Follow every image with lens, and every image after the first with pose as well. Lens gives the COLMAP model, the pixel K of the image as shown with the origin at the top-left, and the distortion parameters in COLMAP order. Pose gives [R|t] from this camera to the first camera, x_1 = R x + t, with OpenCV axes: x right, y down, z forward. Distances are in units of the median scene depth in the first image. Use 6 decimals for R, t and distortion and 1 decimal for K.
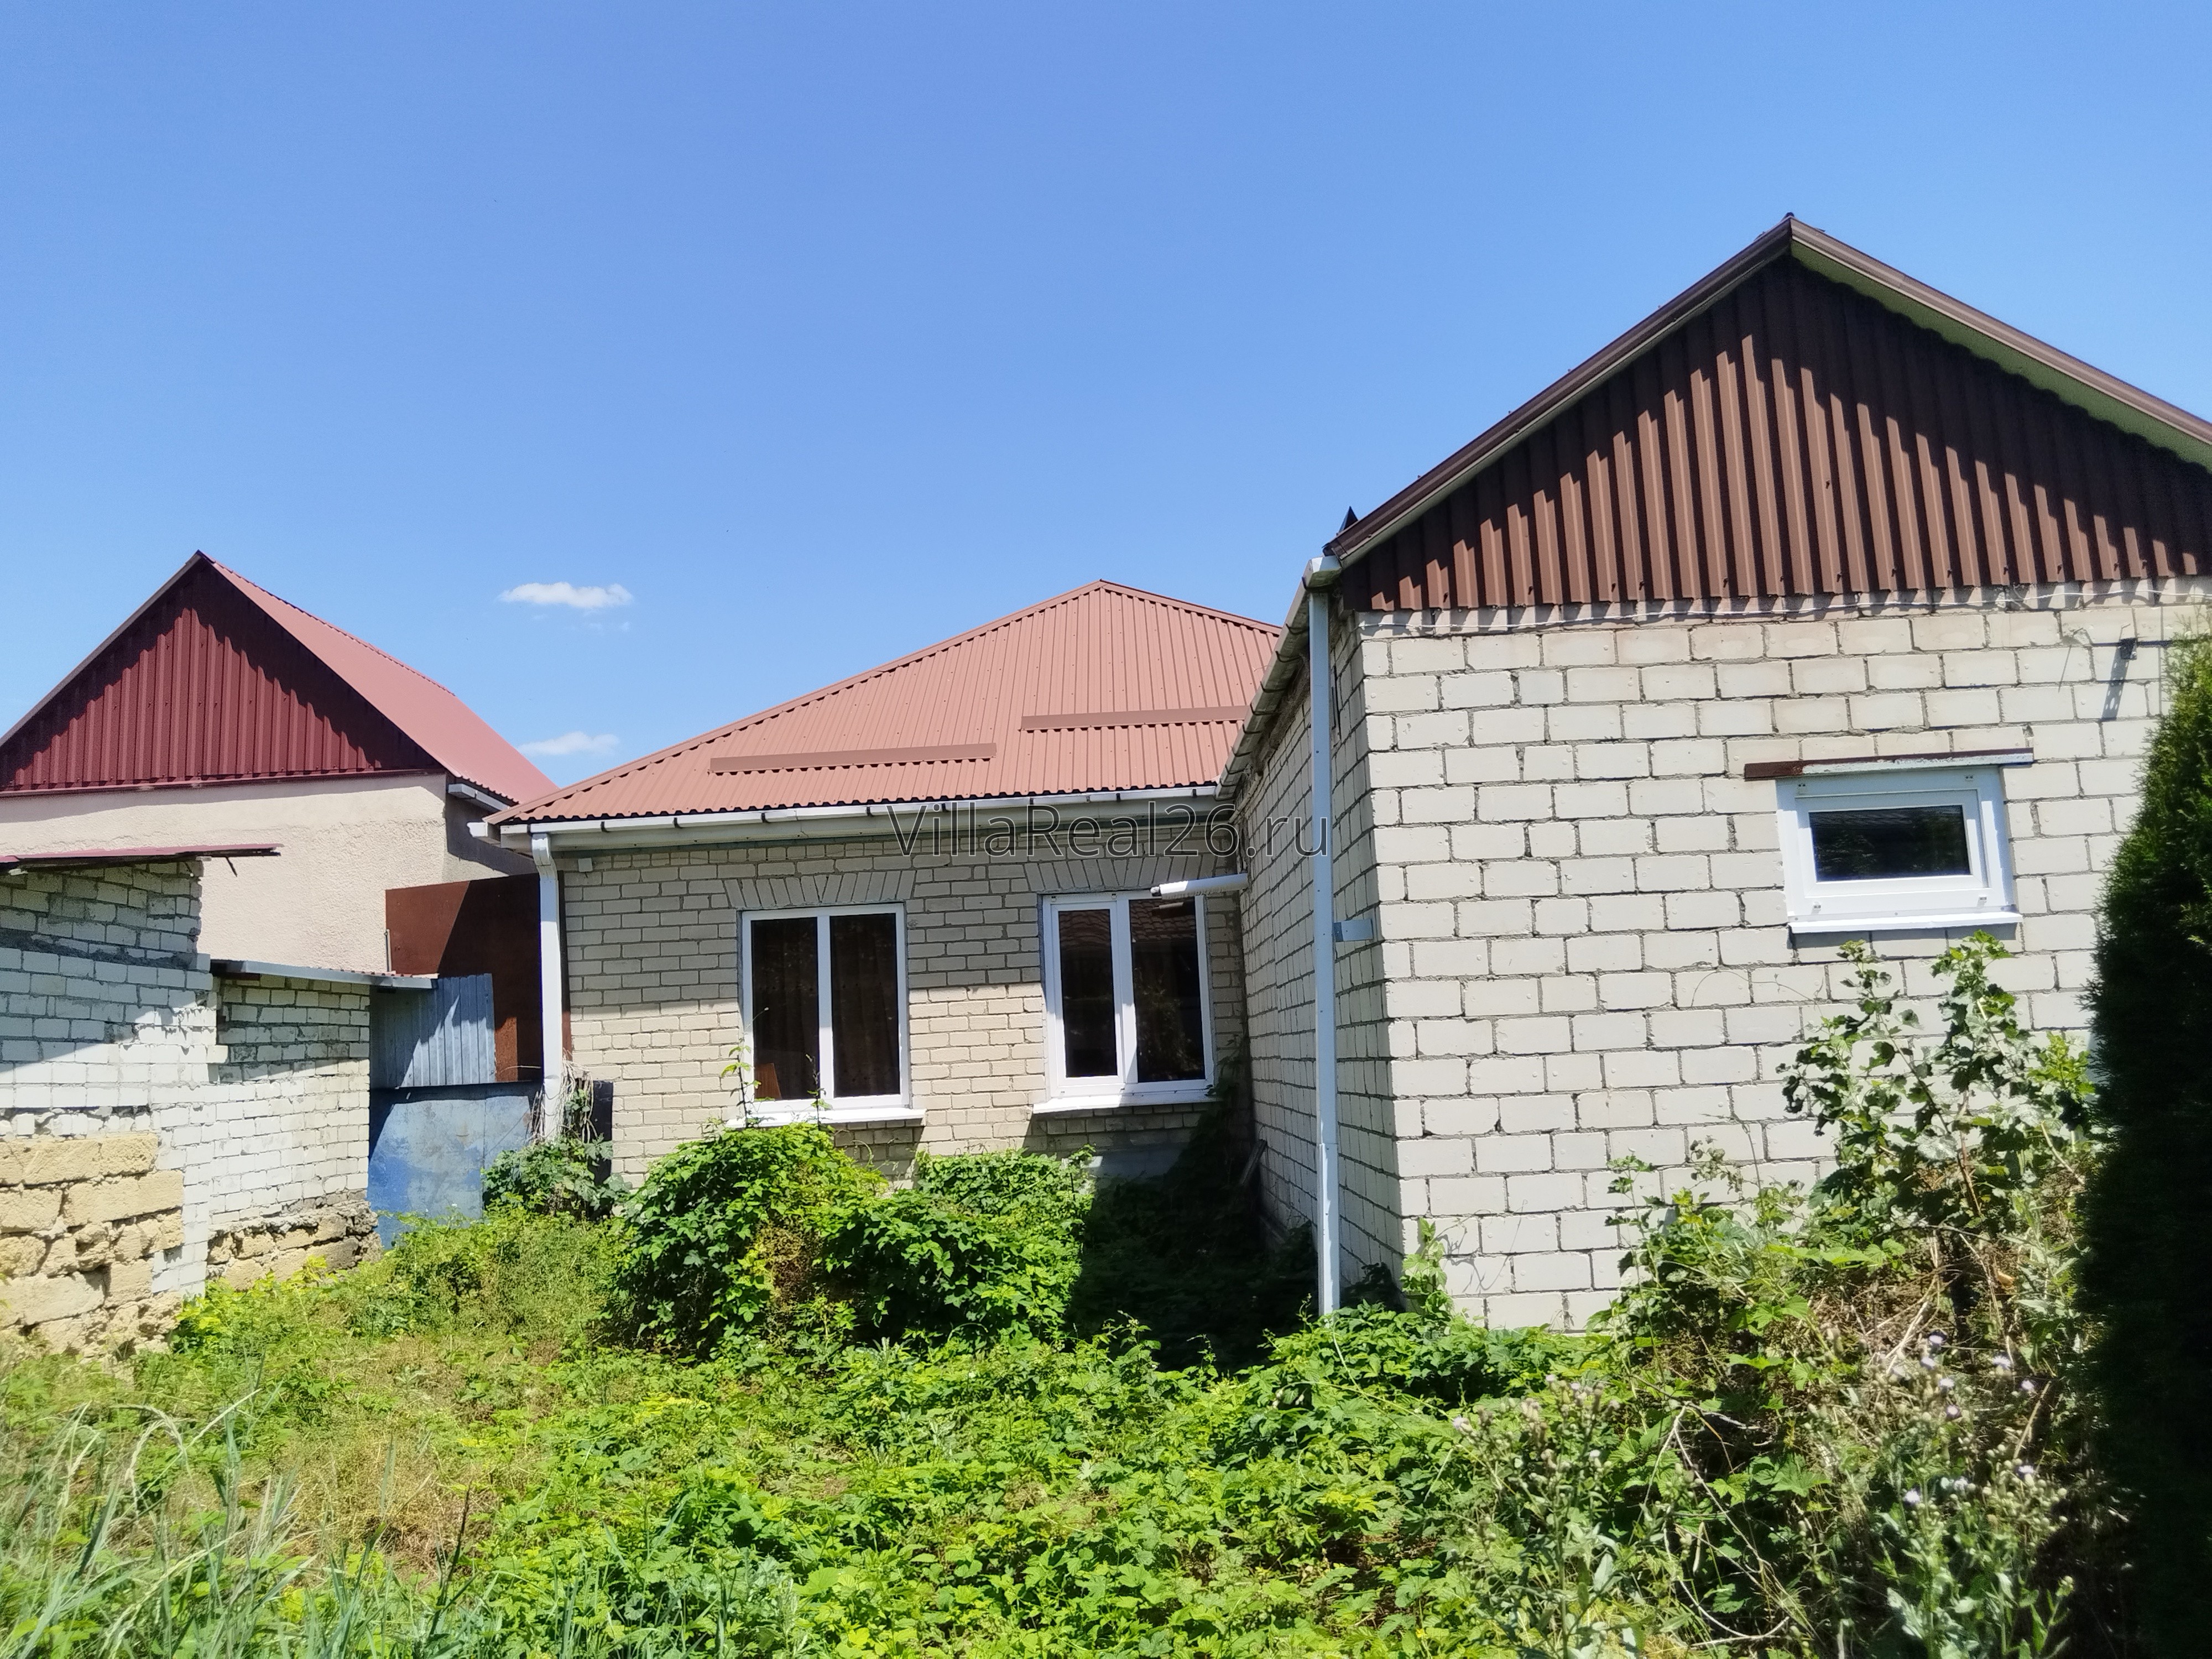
lens RADIAL K [[1721.0, 0, 1100.9], [0, 1721.0, 823.7], [0, 0, 1]] dist [-0.010180, 0.003375]
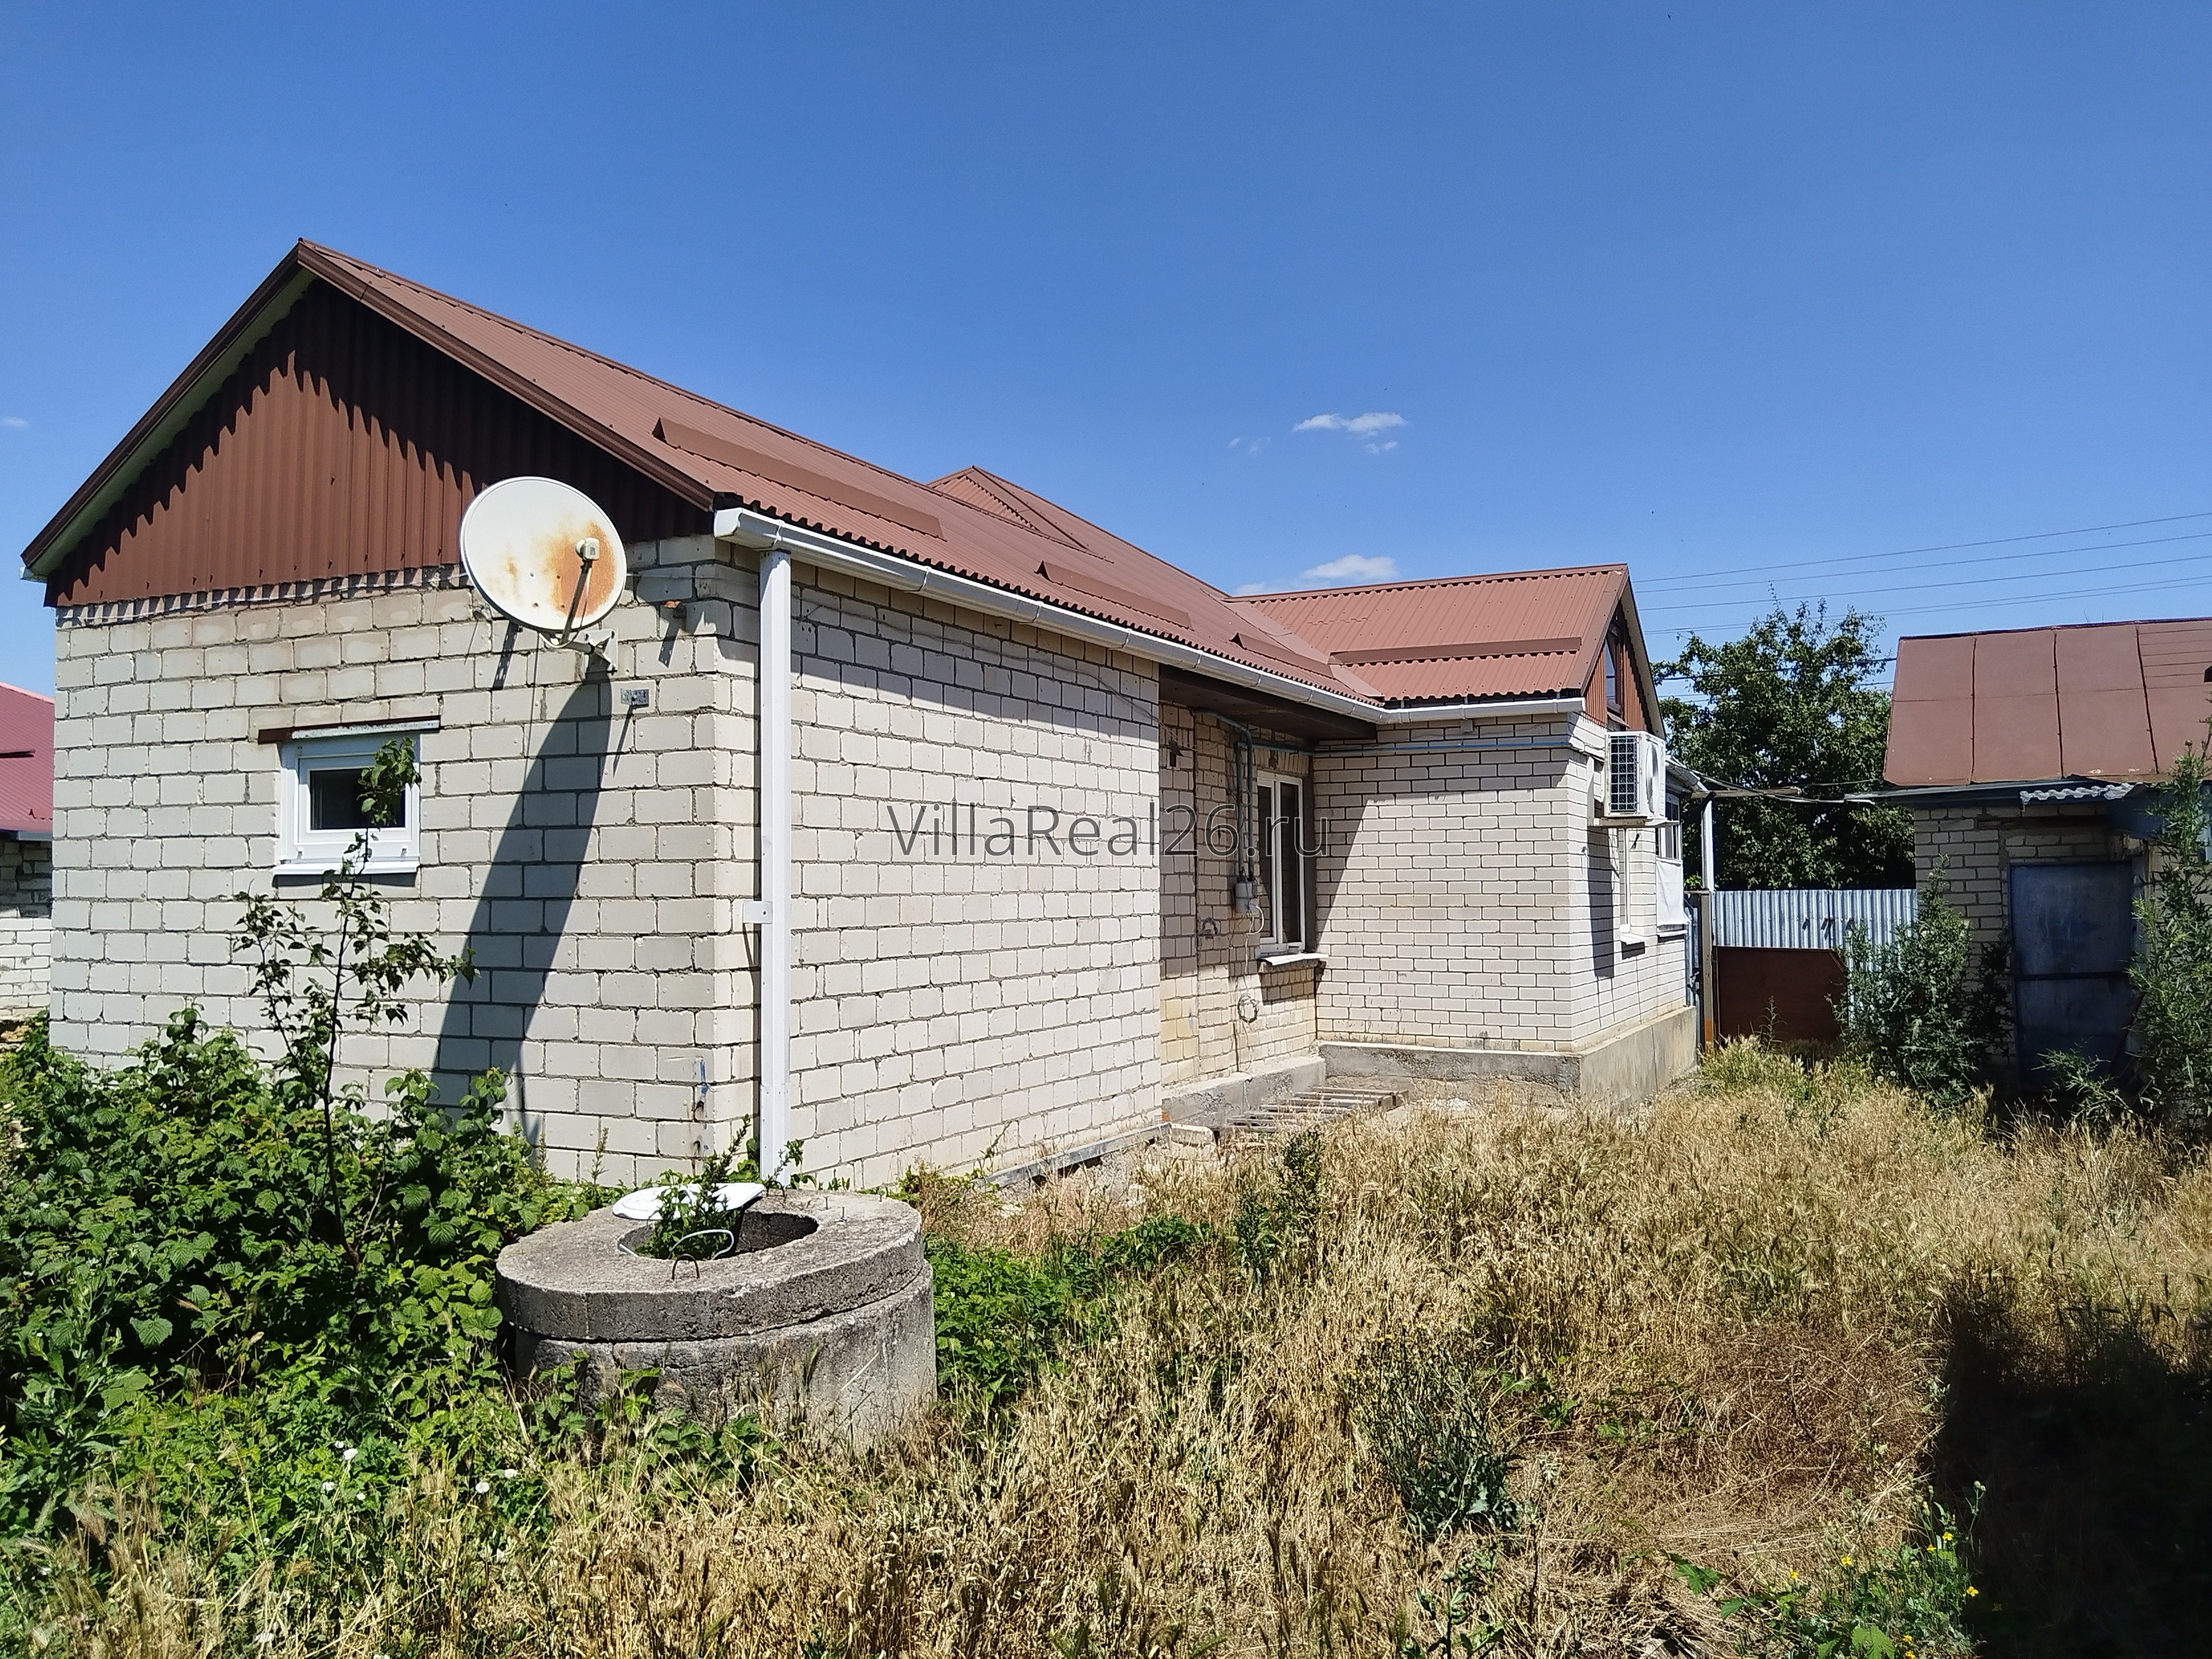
lens RADIAL K [[1721.0, 0, 1100.9], [0, 1721.0, 823.7], [0, 0, 1]] dist [-0.010180, 0.003375]
pose [[0.907234, 0.024303, -0.419924, 1.385610], [0.019188, 0.994899, 0.099034, -0.075703], [0.420188, -0.097905, 0.902140, 0.169511]]
